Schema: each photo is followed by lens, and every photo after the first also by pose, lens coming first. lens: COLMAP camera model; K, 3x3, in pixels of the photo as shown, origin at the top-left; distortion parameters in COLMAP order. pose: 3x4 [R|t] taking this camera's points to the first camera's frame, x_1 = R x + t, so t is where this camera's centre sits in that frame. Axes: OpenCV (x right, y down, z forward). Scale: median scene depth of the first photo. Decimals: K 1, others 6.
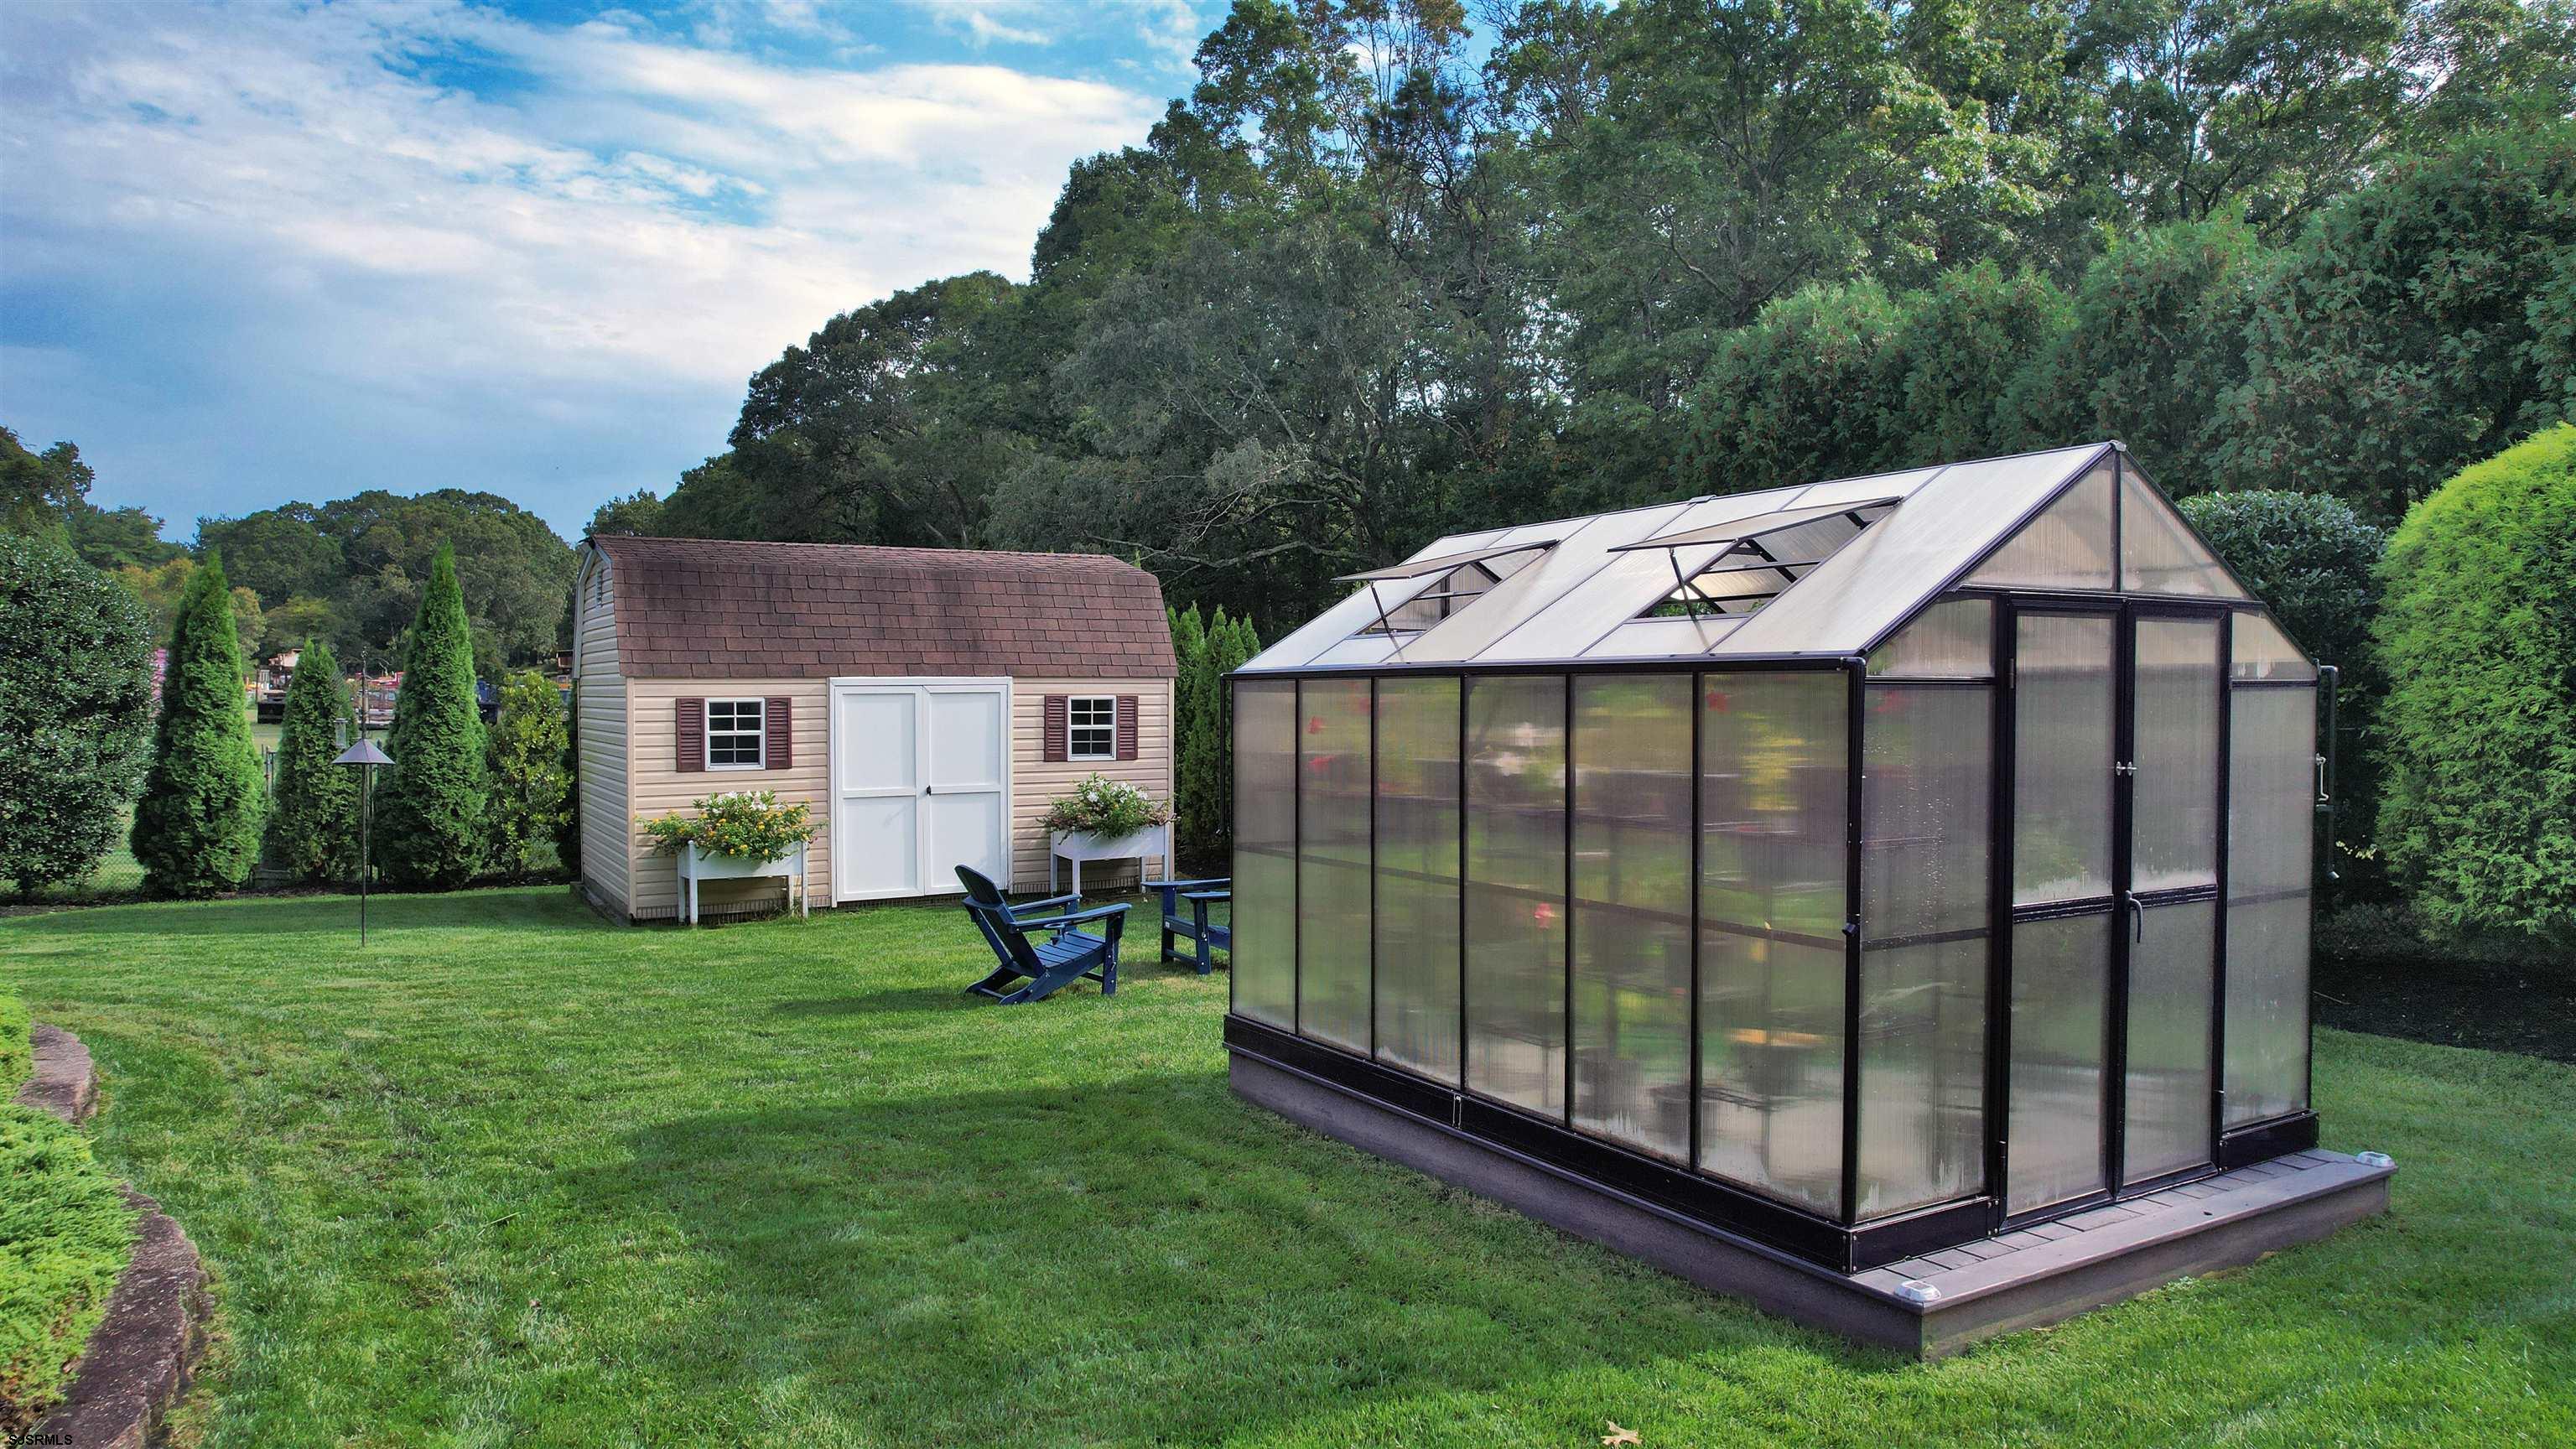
lens RADIAL K [[1648.7, 0, 1289.7], [0, 1648.7, 722.7], [0, 0, 1]] dist [-0.074482, 0.063340]
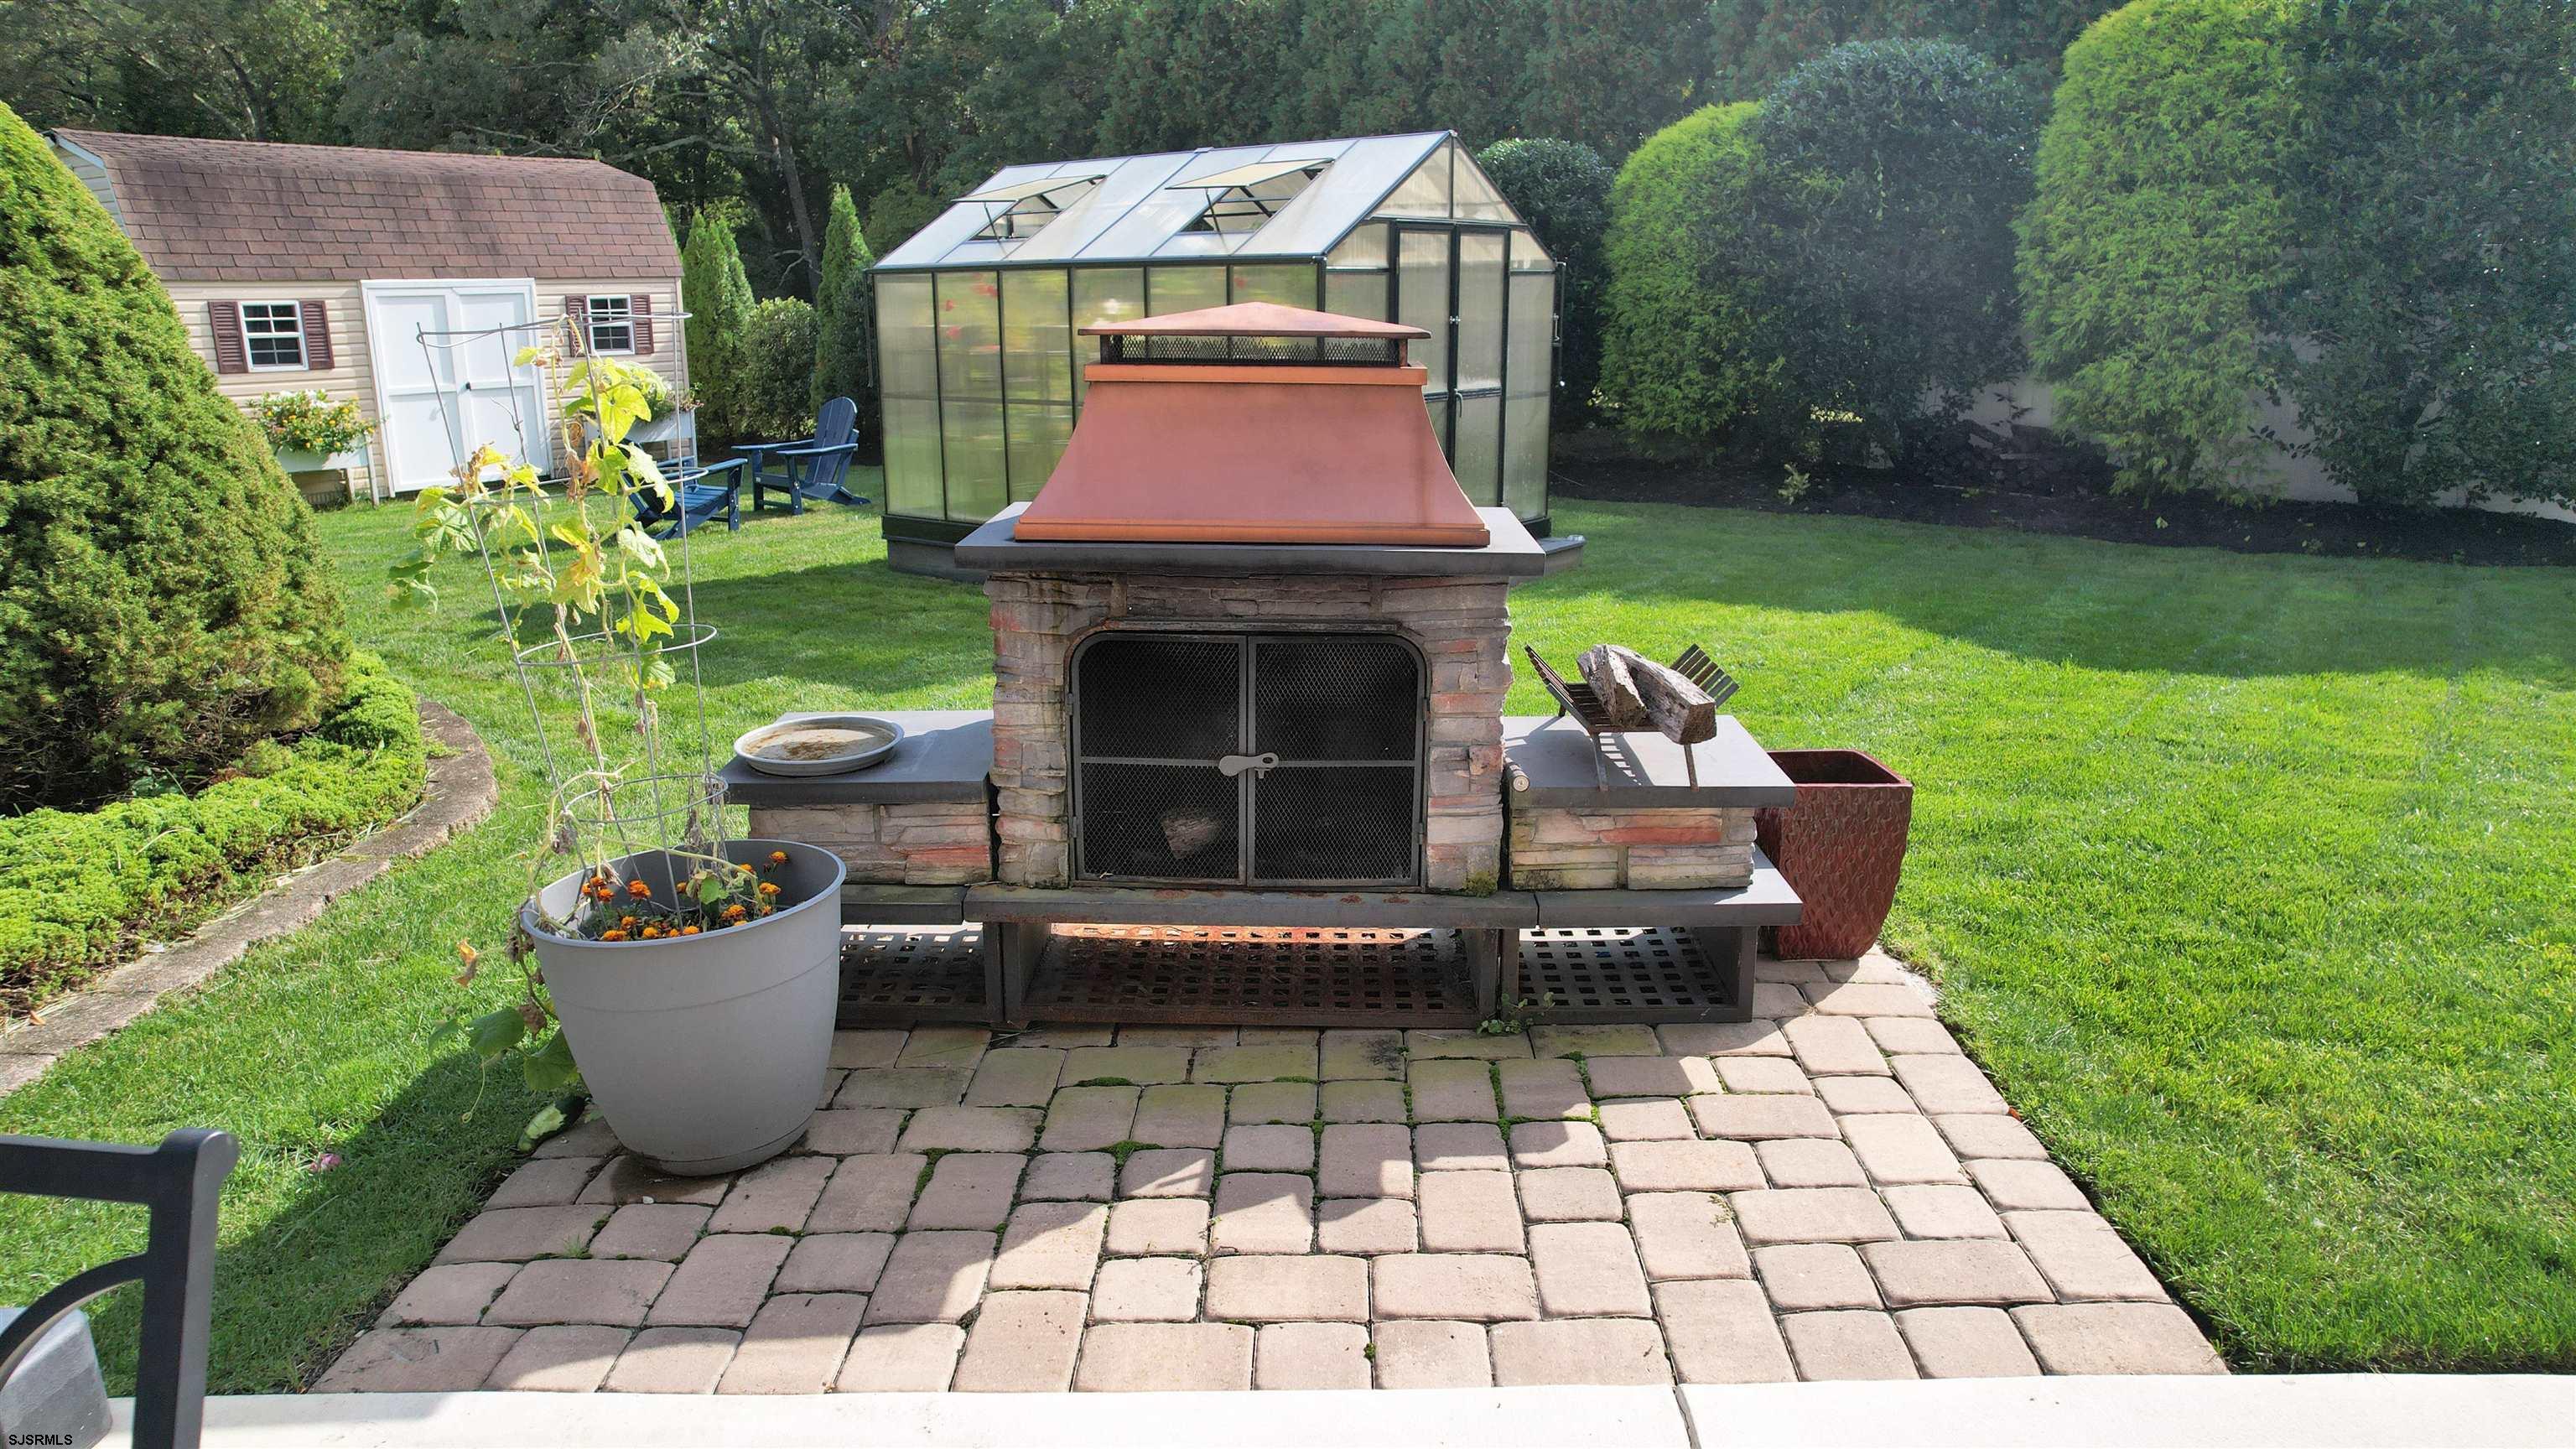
lens RADIAL K [[1648.7, 0, 1287.8], [0, 1648.7, 737.0], [0, 0, 1]] dist [-0.074482, 0.063340]
pose [[0.932258, -0.099850, 0.347744, -0.116209], [0.012110, 0.969235, 0.245837, 0.009226], [-0.361592, -0.224973, 0.904786, -0.236142]]
